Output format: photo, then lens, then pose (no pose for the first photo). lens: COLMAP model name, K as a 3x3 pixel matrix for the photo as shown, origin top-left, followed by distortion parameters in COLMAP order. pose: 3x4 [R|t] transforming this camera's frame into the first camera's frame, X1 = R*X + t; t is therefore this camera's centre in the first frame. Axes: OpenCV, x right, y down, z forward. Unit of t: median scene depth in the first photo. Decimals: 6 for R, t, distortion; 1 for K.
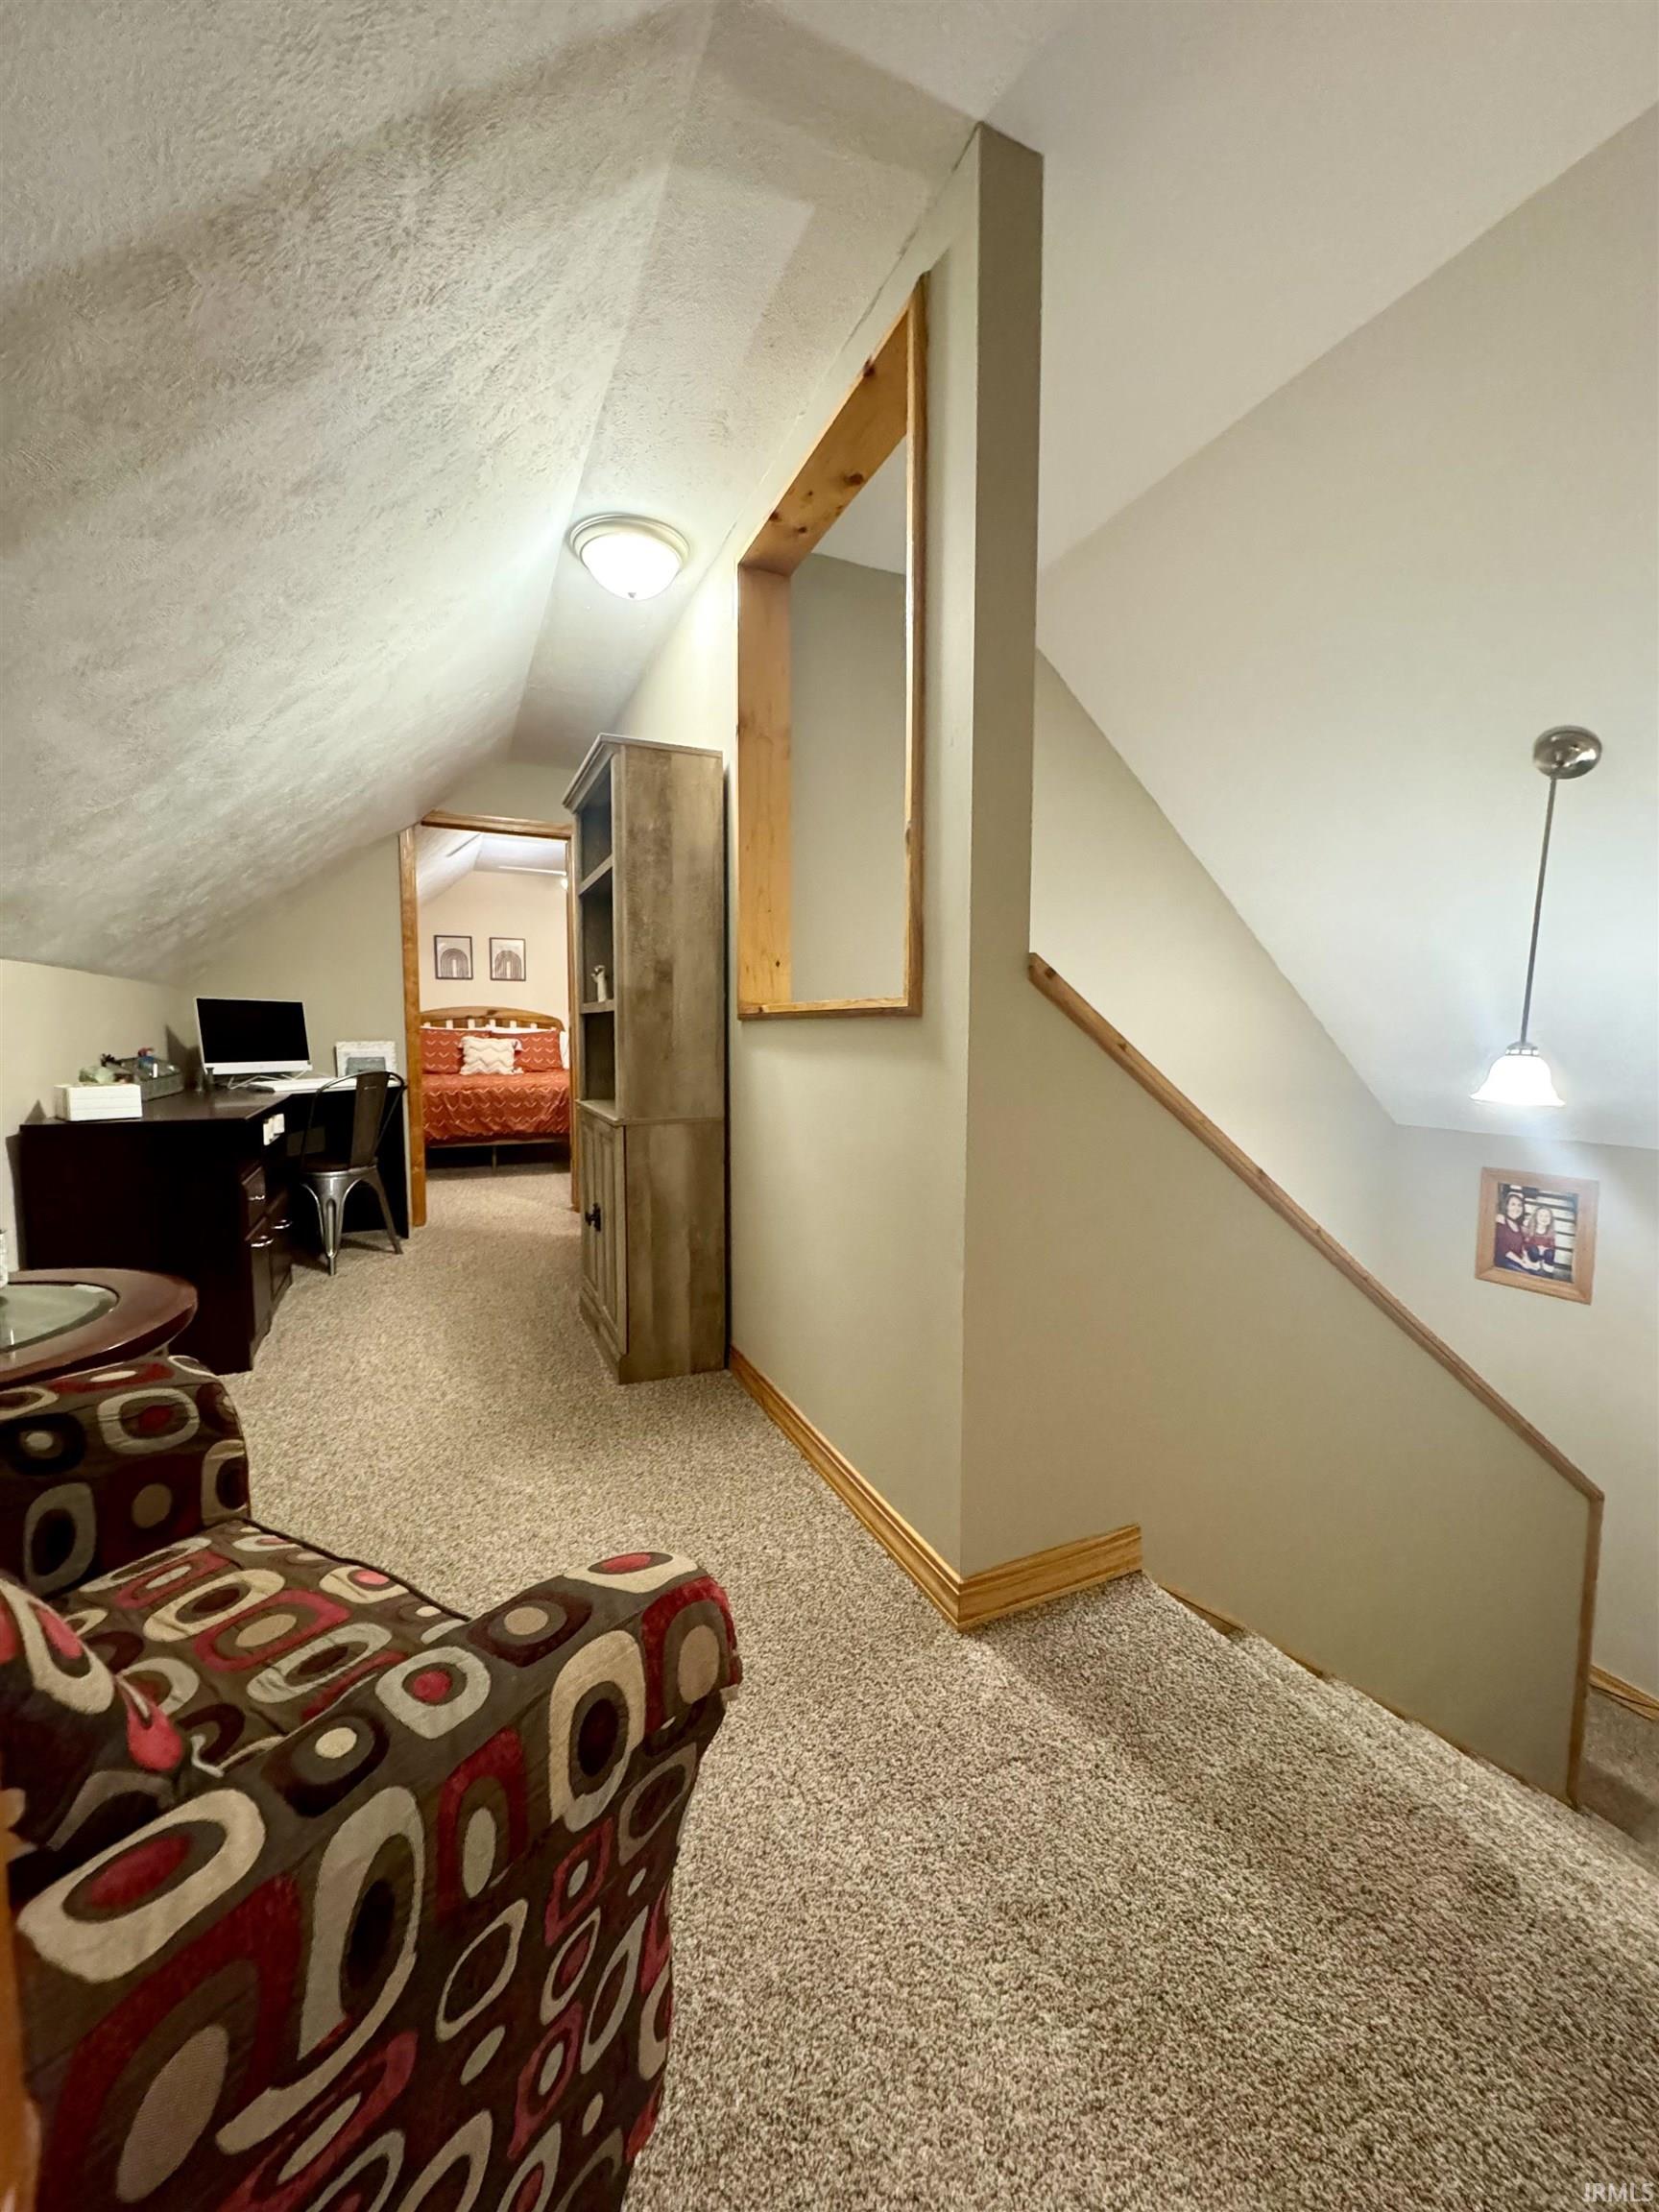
lens RADIAL K [[878.9, 0, 838.2], [0, 878.9, 1103.8], [0, 0, 1]] dist [-0.002752, 0.000406]
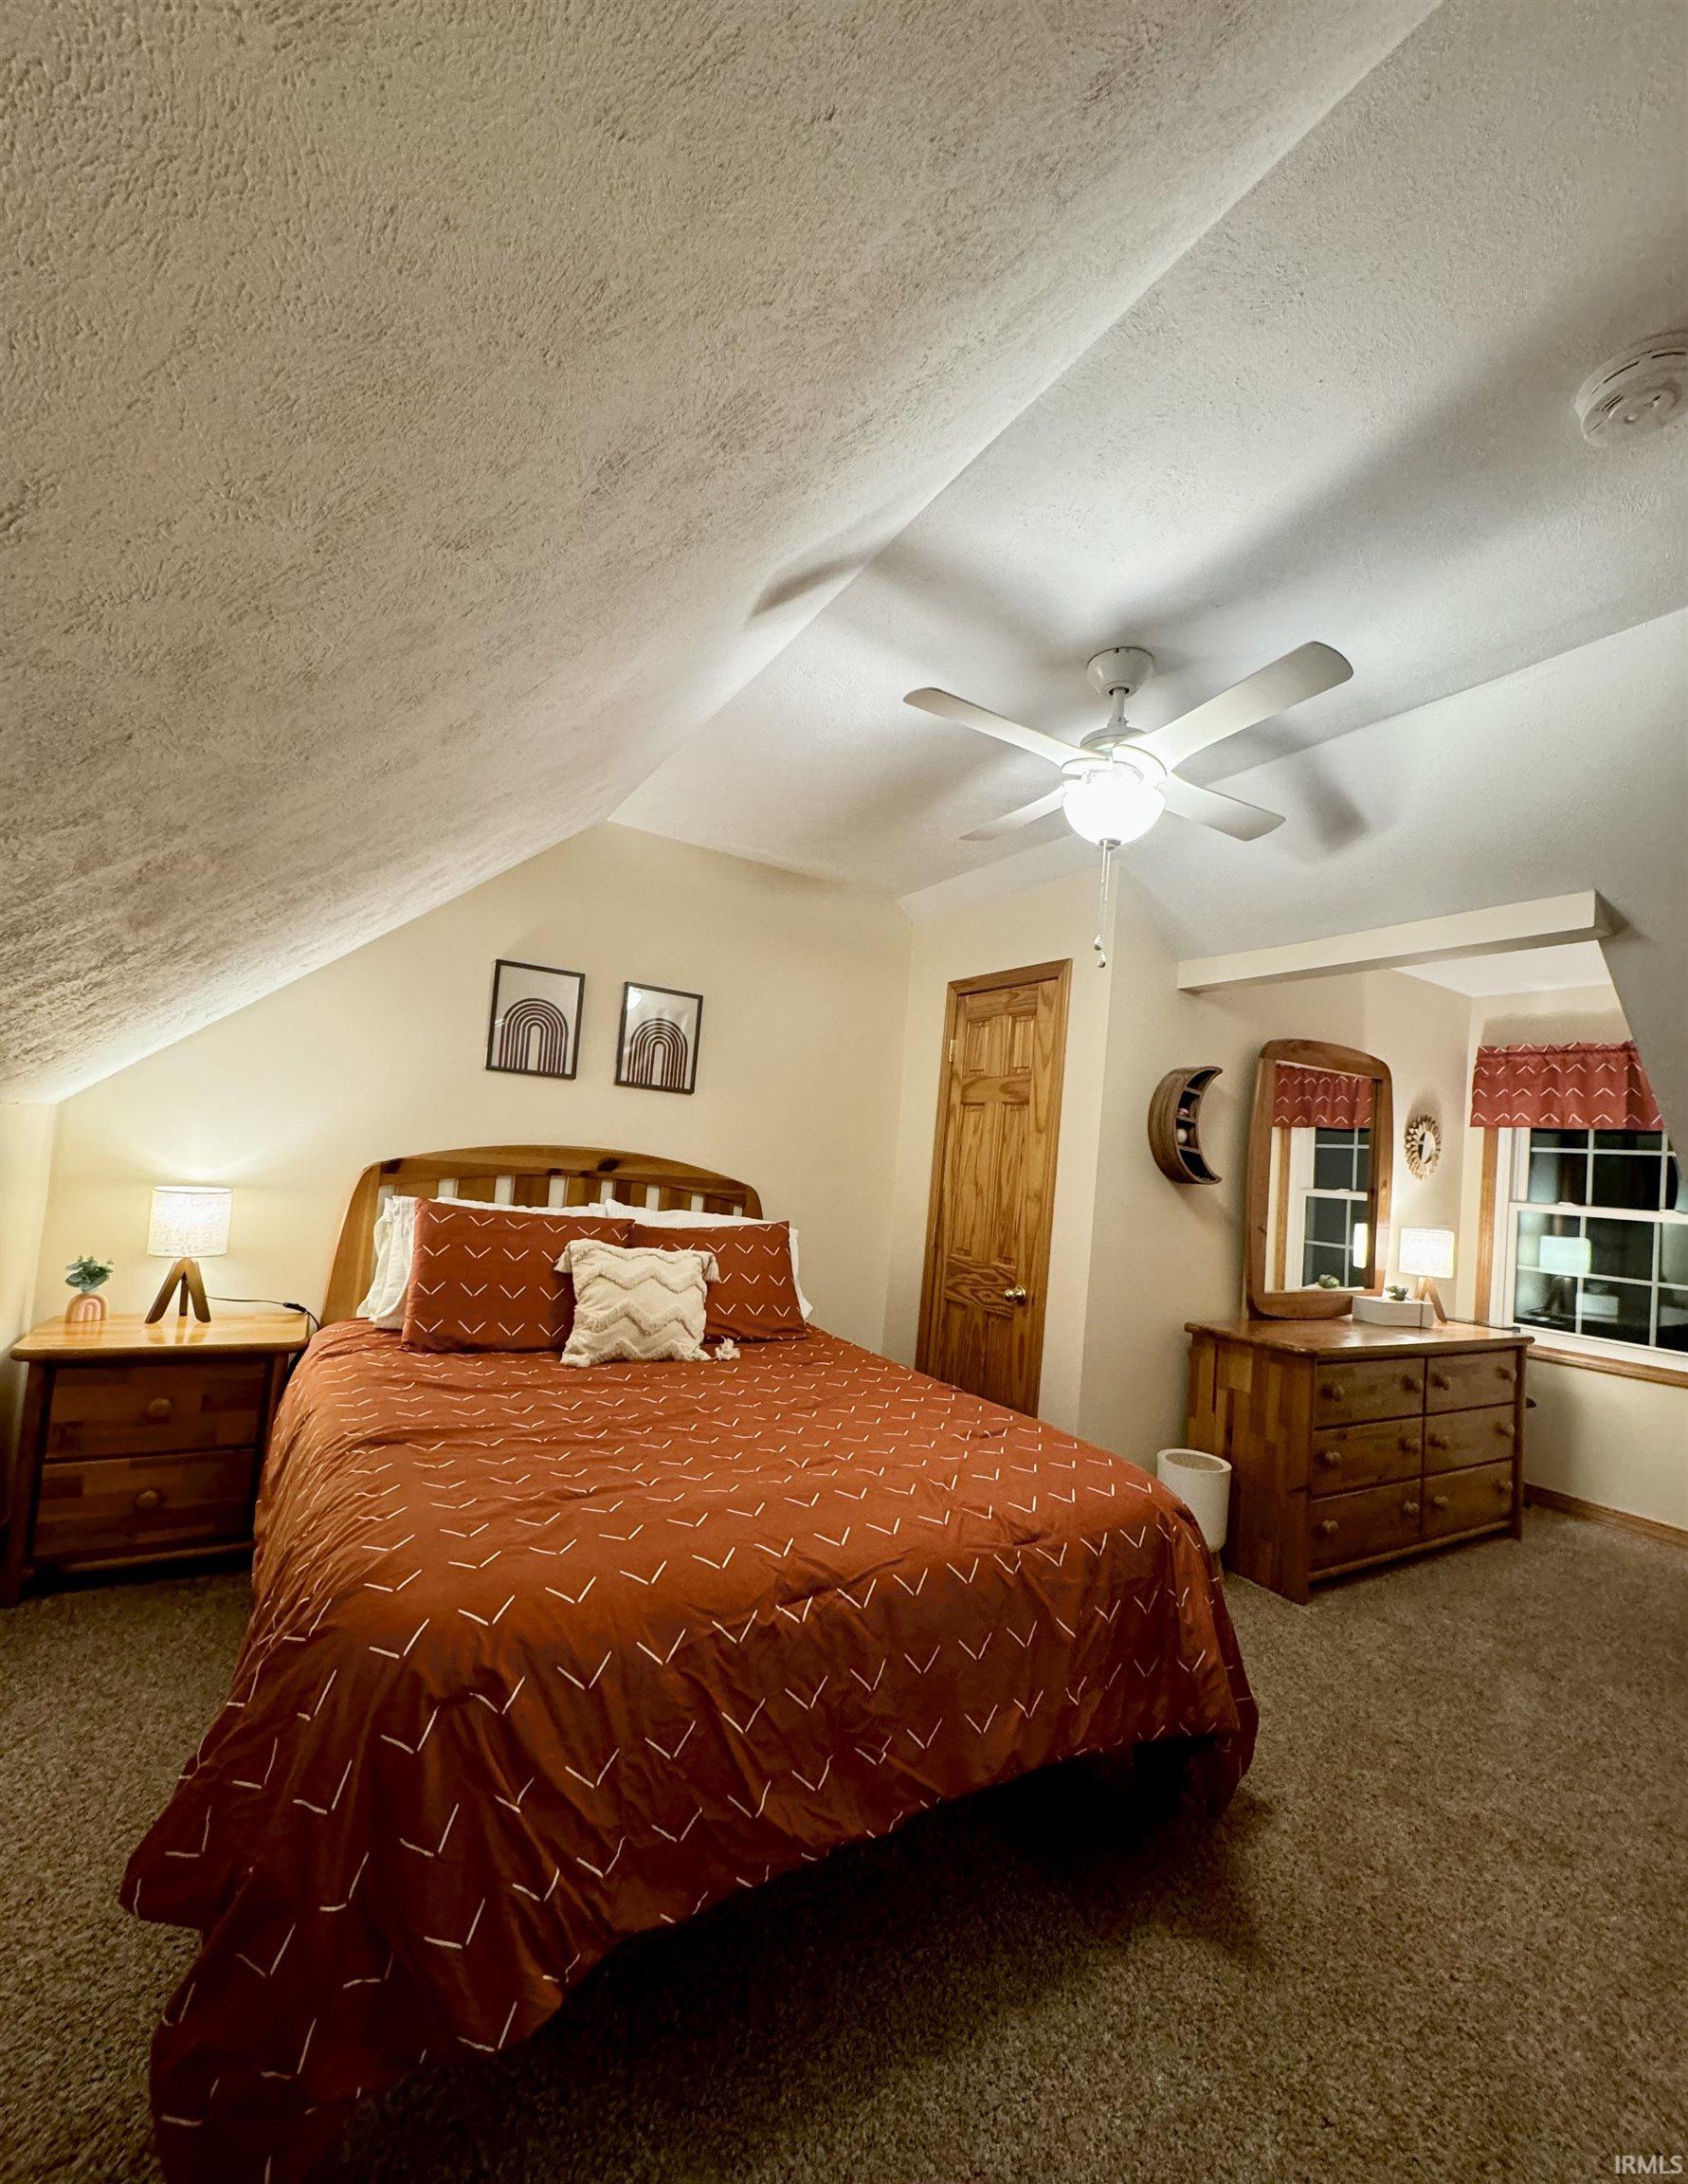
lens RADIAL K [[896.6, 0, 839.7], [0, 896.6, 1125.3], [0, 0, 1]] dist [-0.003000, -0.001811]
pose [[0.991508, 0.082002, 0.100929, -0.345983], [-0.068536, 0.989100, -0.130323, -0.078654], [-0.110516, 0.122299, 0.986321, 0.606336]]
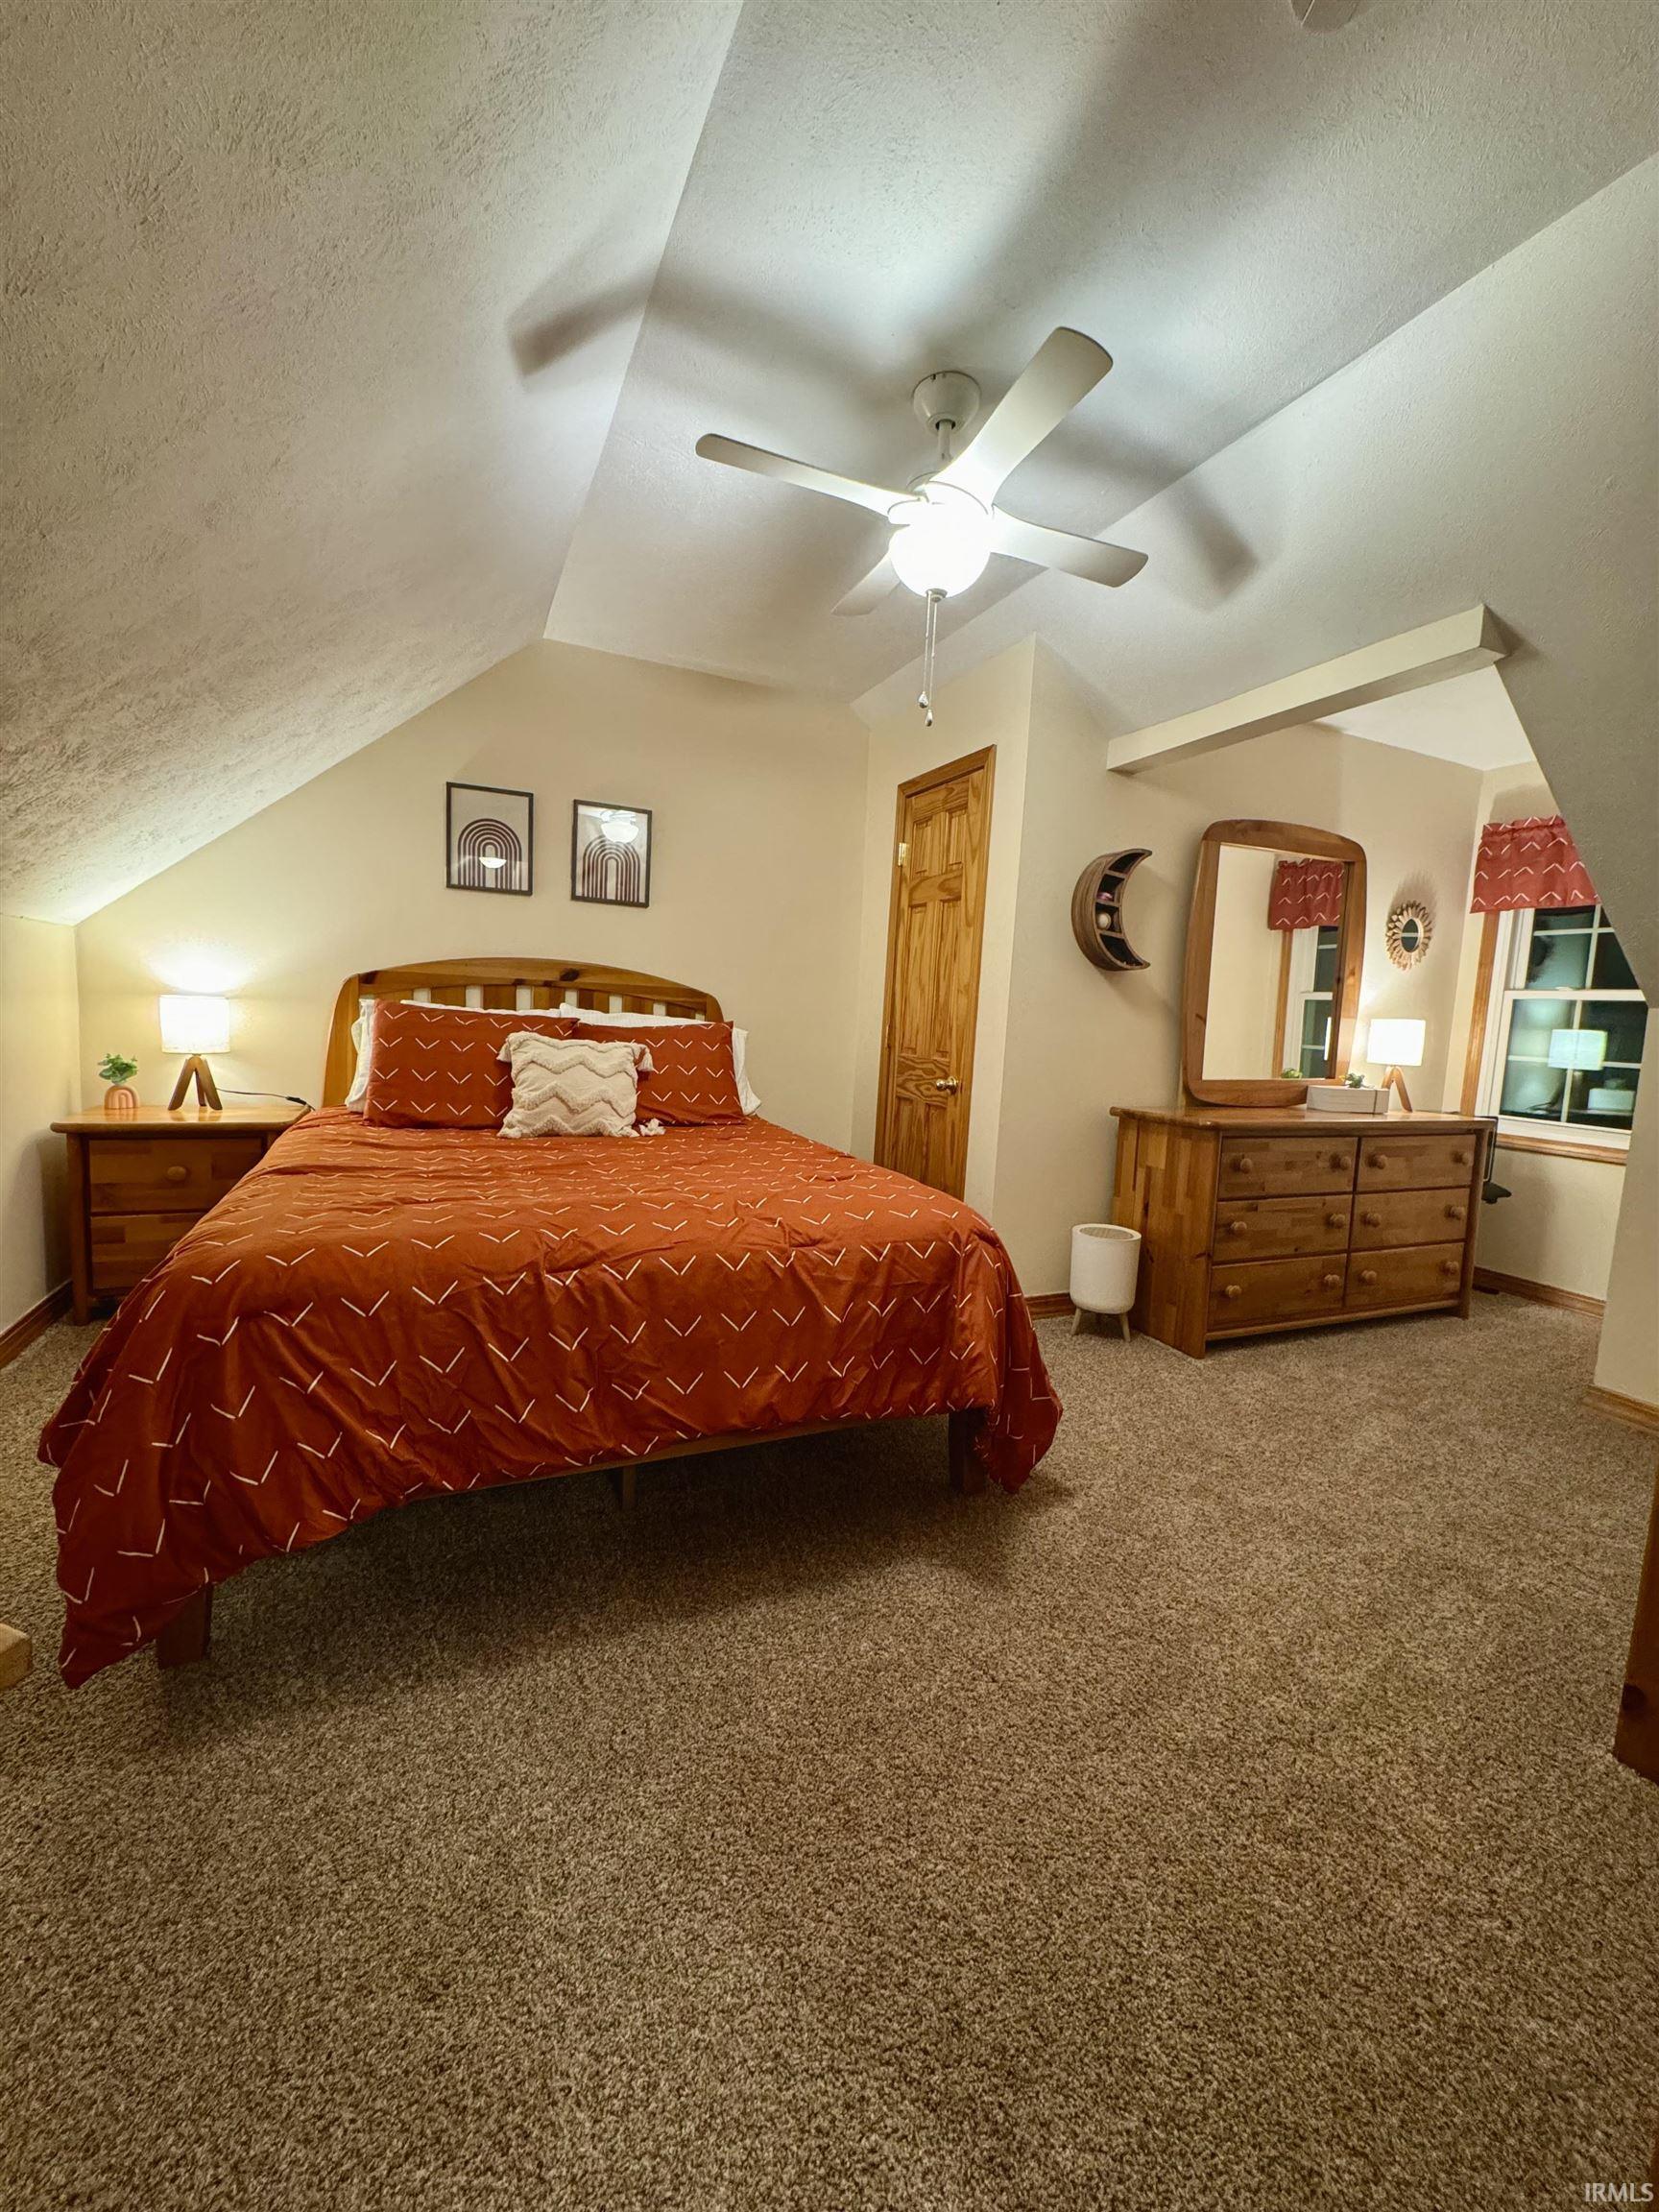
lens RADIAL K [[878.9, 0, 822.9], [0, 878.9, 1107.4], [0, 0, 1]] dist [-0.002752, 0.000406]
pose [[0.998753, 0.048271, -0.012713, -0.271333], [-0.048032, 0.998676, 0.018442, -0.054652], [0.013586, -0.017808, 0.999749, 0.588501]]
